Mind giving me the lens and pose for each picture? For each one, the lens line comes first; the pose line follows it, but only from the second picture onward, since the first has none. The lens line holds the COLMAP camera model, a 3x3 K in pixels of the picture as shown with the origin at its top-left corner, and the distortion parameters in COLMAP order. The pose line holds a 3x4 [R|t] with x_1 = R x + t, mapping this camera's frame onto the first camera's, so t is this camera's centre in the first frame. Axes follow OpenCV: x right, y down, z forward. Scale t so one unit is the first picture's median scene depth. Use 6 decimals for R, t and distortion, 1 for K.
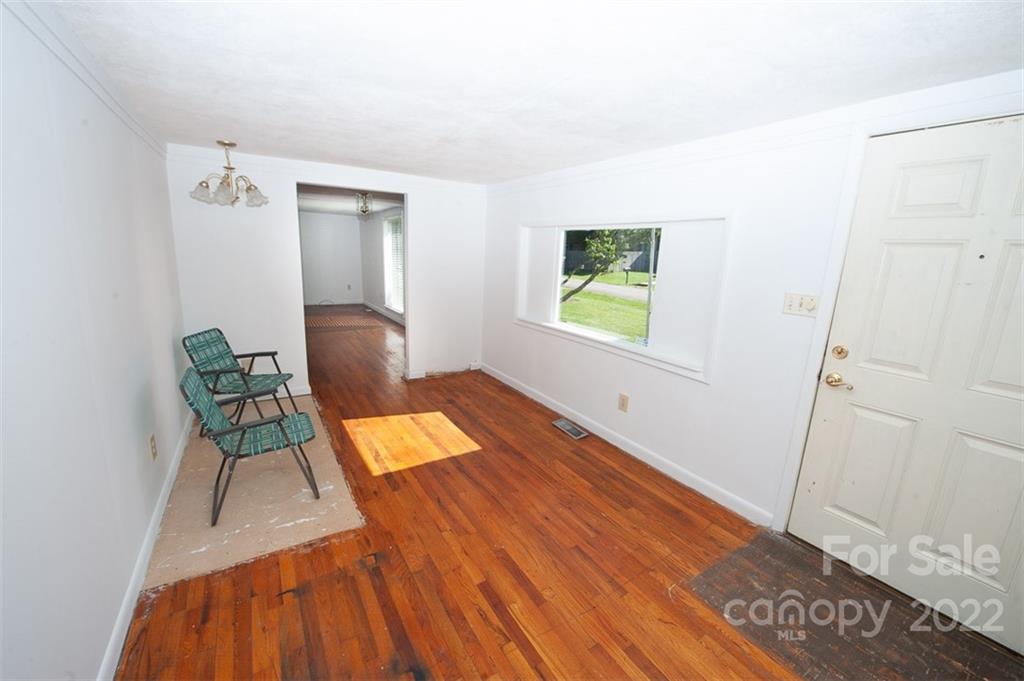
lens RADIAL K [[412.9, 0, 509.5], [0, 412.9, 343.0], [0, 0, 1]] dist [-0.016069, -0.000324]
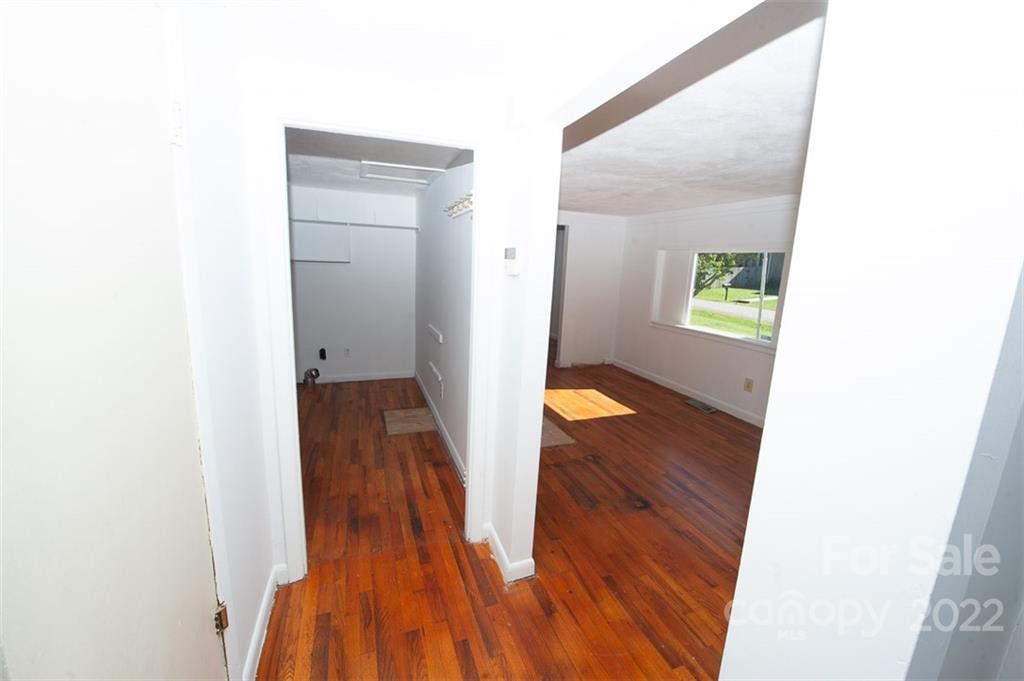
lens RADIAL K [[412.9, 0, 515.2], [0, 412.9, 340.9], [0, 0, 1]] dist [-0.016069, -0.000324]
pose [[0.981622, 0.037445, -0.187125, -0.179861], [-0.044659, 0.998407, -0.034482, 0.070994], [0.185536, 0.042205, 0.981731, -0.358077]]
